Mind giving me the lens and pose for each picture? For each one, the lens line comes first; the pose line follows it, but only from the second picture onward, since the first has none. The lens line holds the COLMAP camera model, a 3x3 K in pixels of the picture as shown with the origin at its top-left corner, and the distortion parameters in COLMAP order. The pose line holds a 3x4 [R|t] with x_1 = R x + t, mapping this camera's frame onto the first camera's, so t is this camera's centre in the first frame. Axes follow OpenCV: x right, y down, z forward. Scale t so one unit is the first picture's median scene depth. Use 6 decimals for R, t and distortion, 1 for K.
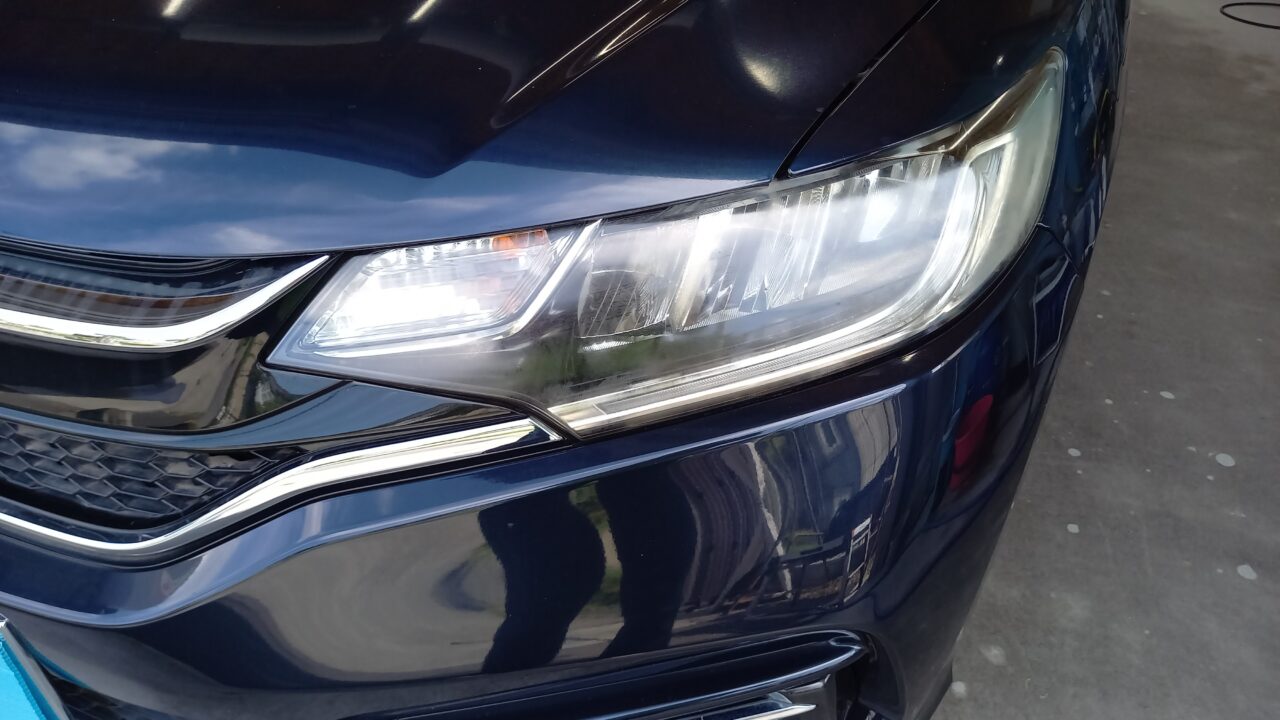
lens RADIAL K [[939.2, 0, 644.0], [0, 939.2, 365.8], [0, 0, 1]] dist [0.023607, -0.017060]
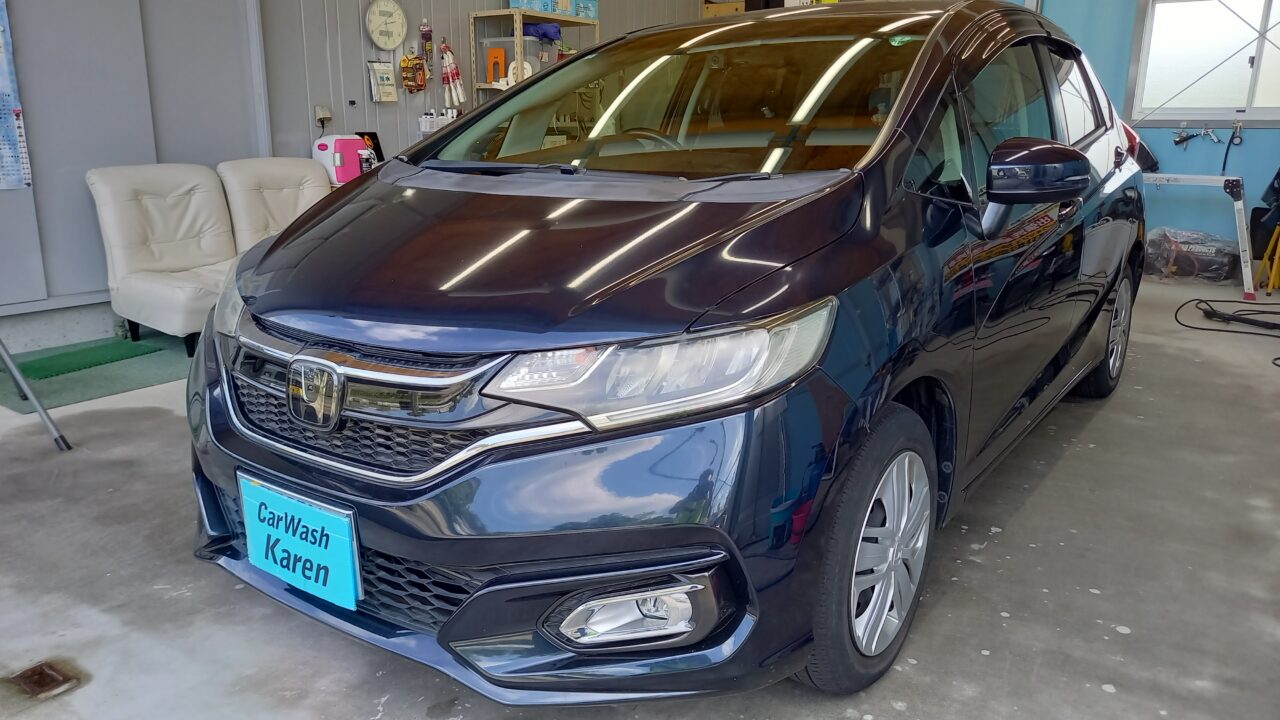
lens RADIAL K [[939.2, 0, 638.4], [0, 939.2, 357.8], [0, 0, 1]] dist [0.023607, -0.017060]
pose [[0.977925, 0.032792, -0.206366, 0.225732], [-0.107006, 0.926874, -0.359799, 0.328146], [0.179477, 0.373939, 0.909922, -0.539622]]
